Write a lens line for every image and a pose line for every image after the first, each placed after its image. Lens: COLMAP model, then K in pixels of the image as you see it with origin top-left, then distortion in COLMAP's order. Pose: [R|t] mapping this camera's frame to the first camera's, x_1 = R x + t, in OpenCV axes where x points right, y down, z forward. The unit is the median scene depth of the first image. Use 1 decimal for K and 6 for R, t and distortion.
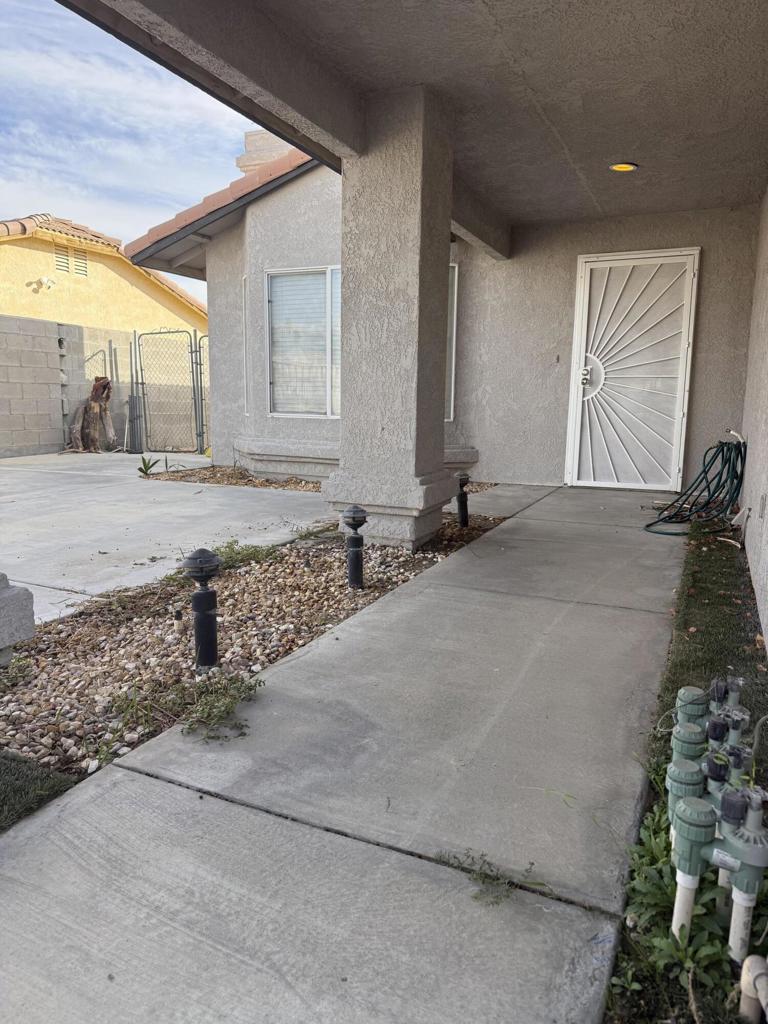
lens RADIAL K [[714.0, 0, 384.0], [0, 714.0, 512.0], [0, 0, 1]] dist [0.137367, -0.253093]
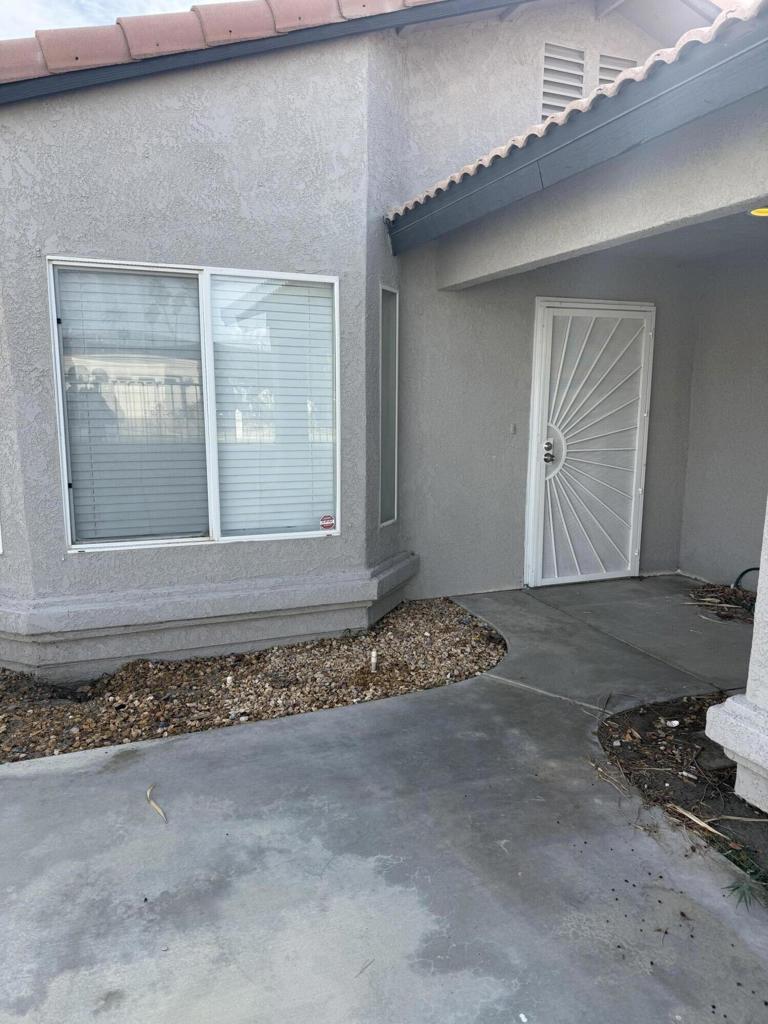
lens RADIAL K [[714.0, 0, 384.0], [0, 714.0, 512.0], [0, 0, 1]] dist [0.137367, -0.253093]
pose [[0.696735, -0.128117, 0.705795, -0.401630], [0.113264, 0.991227, 0.068119, -0.190762], [-0.708330, 0.032480, 0.705134, 0.559554]]
